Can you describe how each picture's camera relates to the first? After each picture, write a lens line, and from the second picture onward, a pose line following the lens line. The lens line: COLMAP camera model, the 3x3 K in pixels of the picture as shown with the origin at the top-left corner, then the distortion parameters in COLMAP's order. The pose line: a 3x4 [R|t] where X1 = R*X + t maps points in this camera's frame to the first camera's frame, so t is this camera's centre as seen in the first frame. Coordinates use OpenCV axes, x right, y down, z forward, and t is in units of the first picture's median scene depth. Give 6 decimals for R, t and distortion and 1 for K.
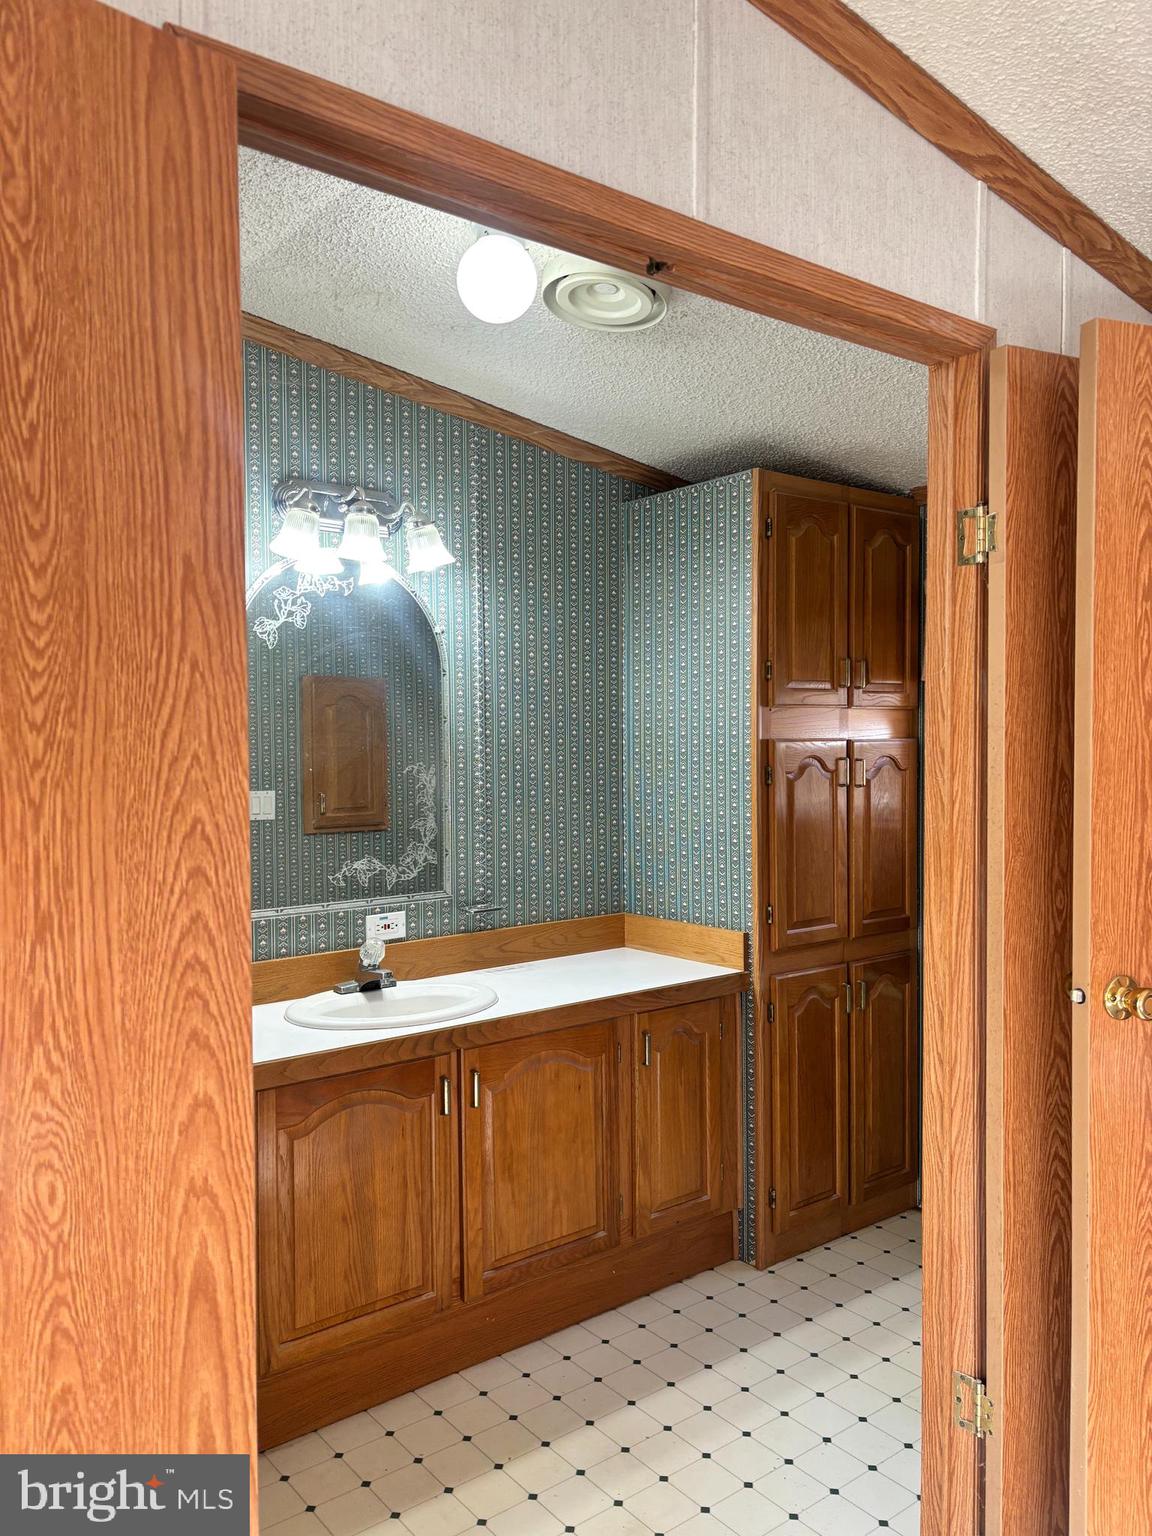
lens RADIAL K [[1155.9, 0, 573.9], [0, 1155.9, 773.7], [0, 0, 1]] dist [0.050251, -0.056599]
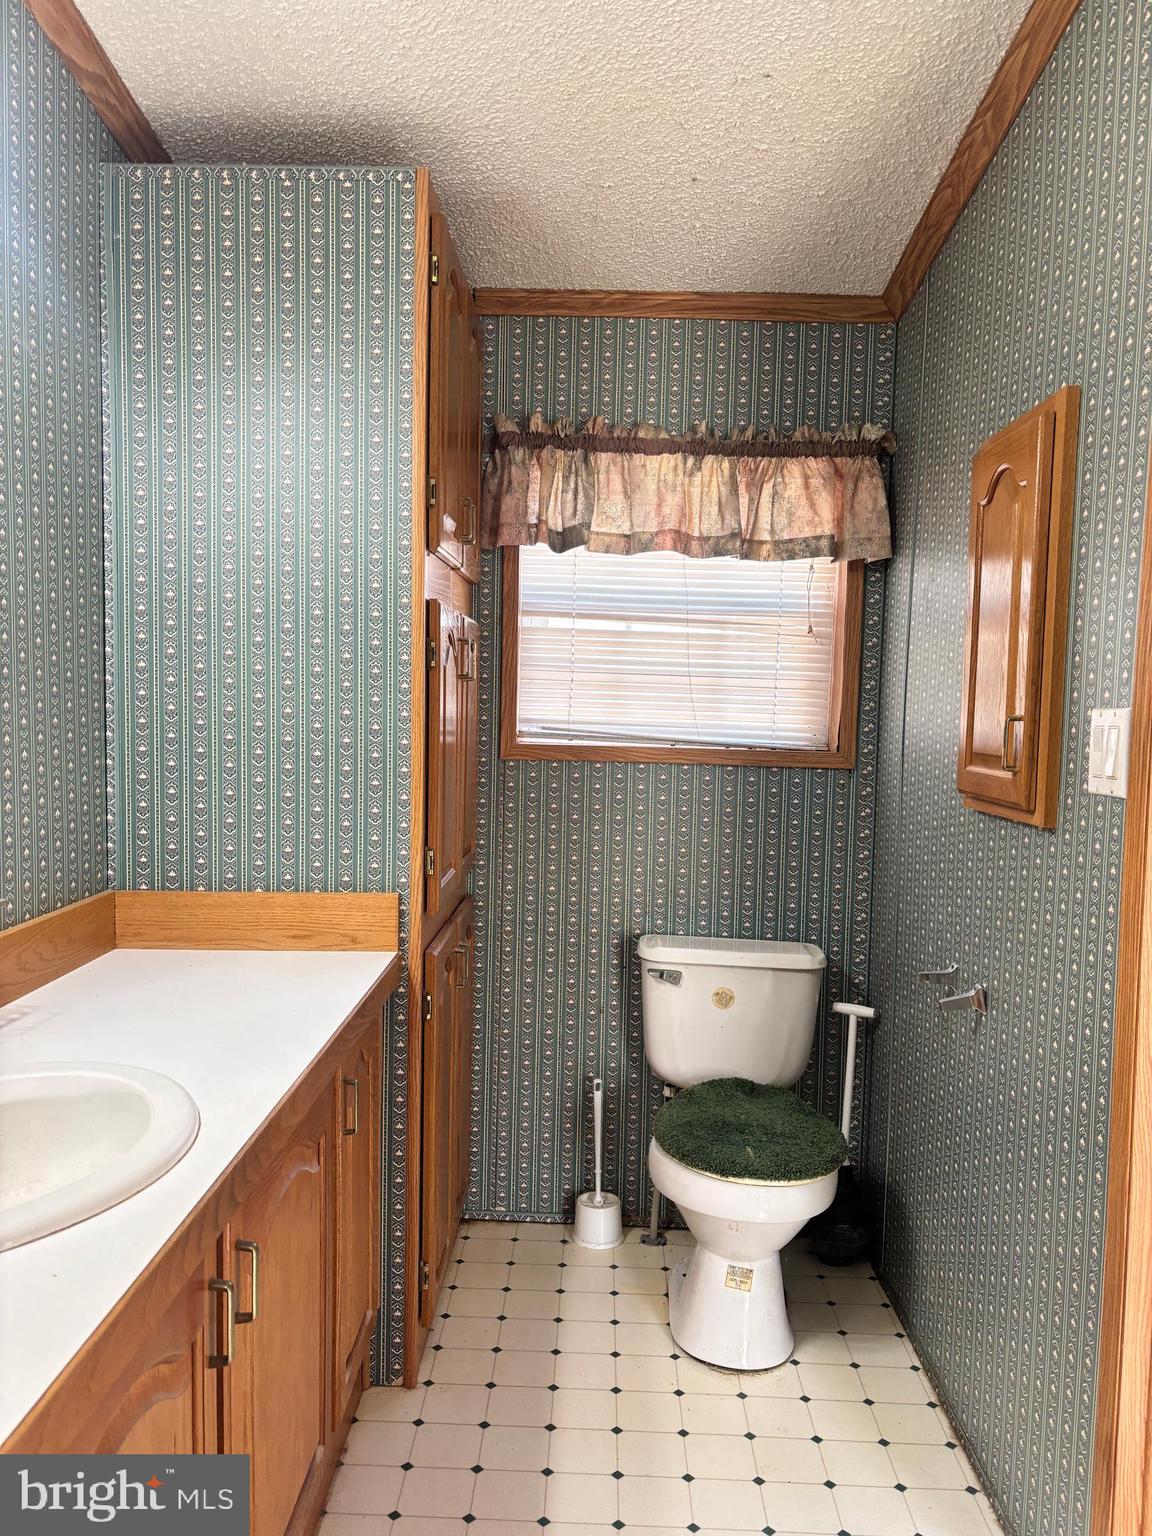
lens RADIAL K [[1155.9, 0, 573.9], [0, 1155.9, 773.7], [0, 0, 1]] dist [0.050251, -0.056599]
pose [[0.630392, -0.034541, 0.775508, -0.294901], [-0.002790, 0.998902, 0.046759, 0.038335], [-0.776272, -0.031641, 0.629604, 0.513364]]
